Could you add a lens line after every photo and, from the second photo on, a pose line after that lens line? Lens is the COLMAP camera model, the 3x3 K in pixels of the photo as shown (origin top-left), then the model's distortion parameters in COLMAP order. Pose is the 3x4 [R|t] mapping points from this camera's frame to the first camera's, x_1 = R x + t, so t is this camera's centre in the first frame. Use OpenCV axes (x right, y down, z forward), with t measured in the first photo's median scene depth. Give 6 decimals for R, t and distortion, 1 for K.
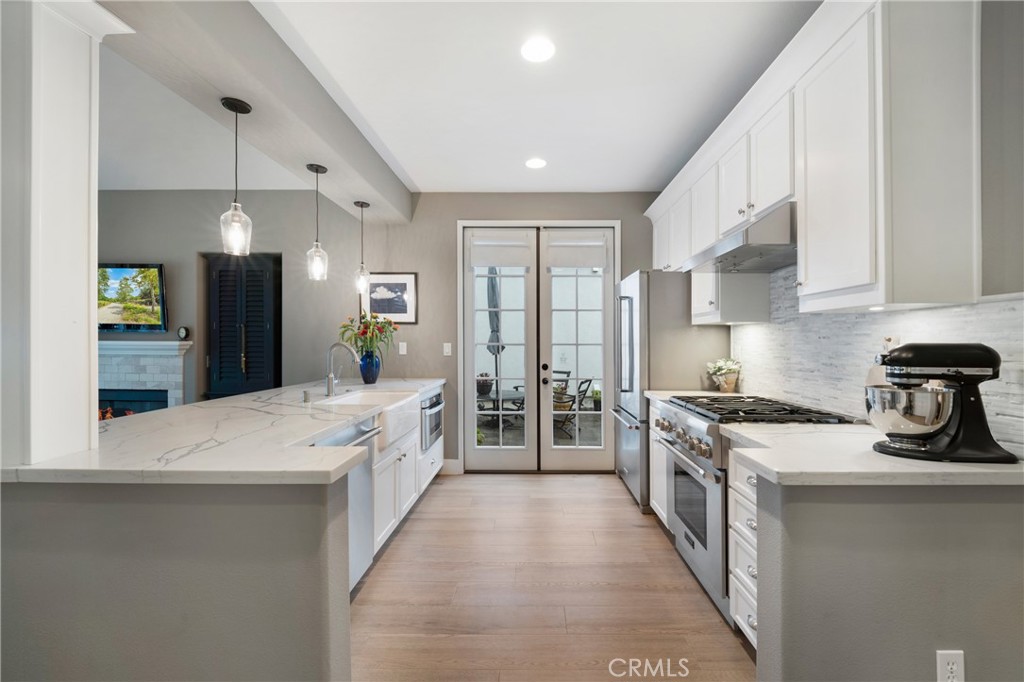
lens RADIAL K [[411.6, 0, 537.4], [0, 411.6, 339.8], [0, 0, 1]] dist [-0.003131, -0.001869]
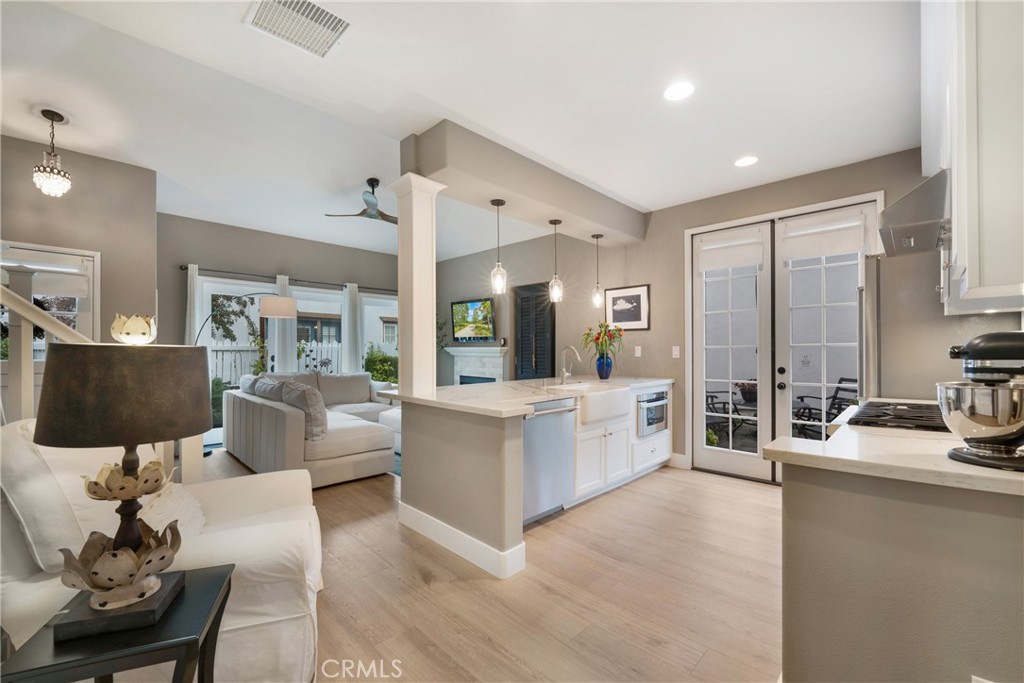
lens RADIAL K [[411.6, 0, 512.5], [0, 411.6, 348.4], [0, 0, 1]] dist [-0.003131, -0.001869]
pose [[0.726279, -0.008378, -0.687349, 0.213109], [0.012466, 0.999922, 0.000984, 0.007577], [0.687287, -0.009283, 0.726327, -0.082828]]
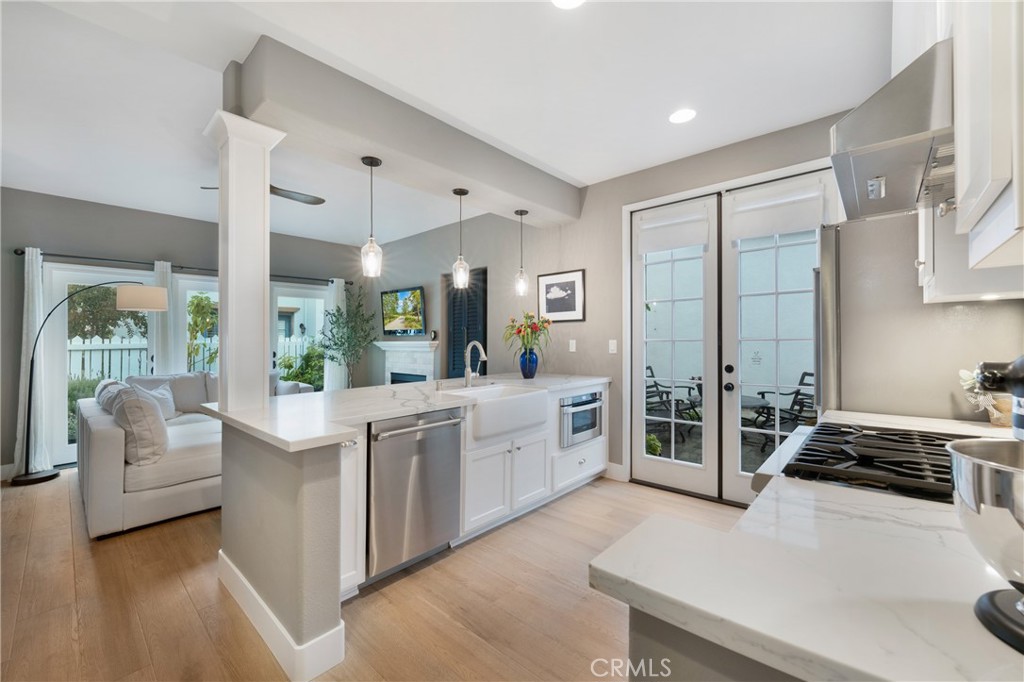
lens RADIAL K [[411.6, 0, 497.7], [0, 411.6, 343.4], [0, 0, 1]] dist [-0.003131, -0.001869]
pose [[0.745603, -0.006783, -0.666356, 0.212032], [0.016325, 0.999834, 0.008088, 0.003876], [0.666191, -0.016908, 0.745590, 0.123867]]
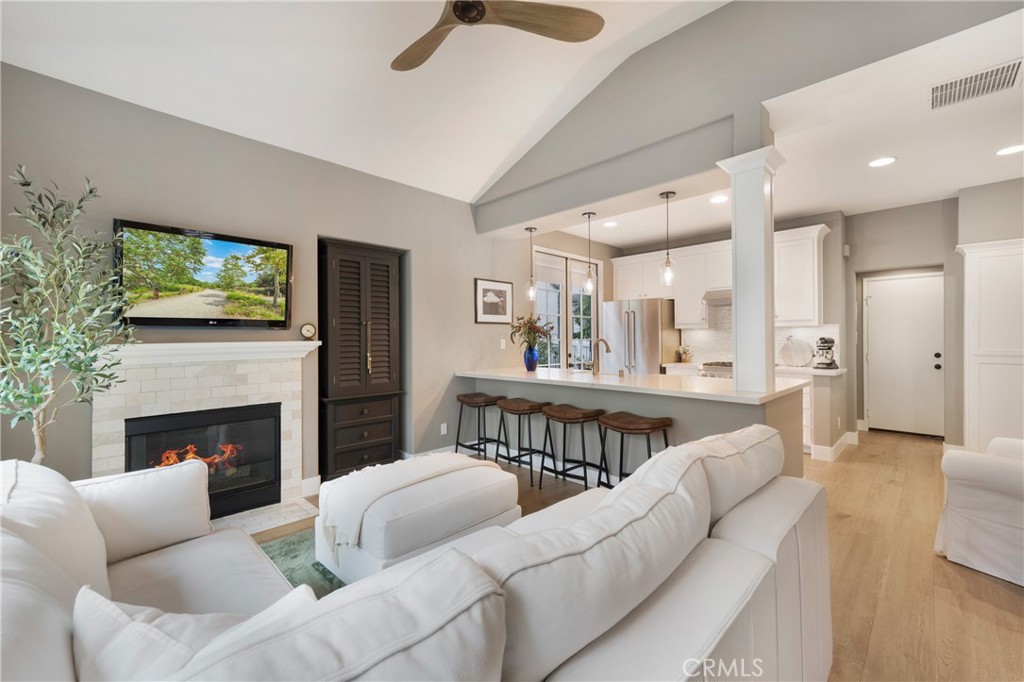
lens RADIAL K [[411.6, 0, 510.9], [0, 411.6, 332.1], [0, 0, 1]] dist [-0.003131, -0.001869]
pose [[0.699699, -0.001723, 0.714436, -1.183748], [0.002323, 0.999997, 0.000137, -0.016202], [-0.714434, 0.001564, 0.699701, 0.149239]]
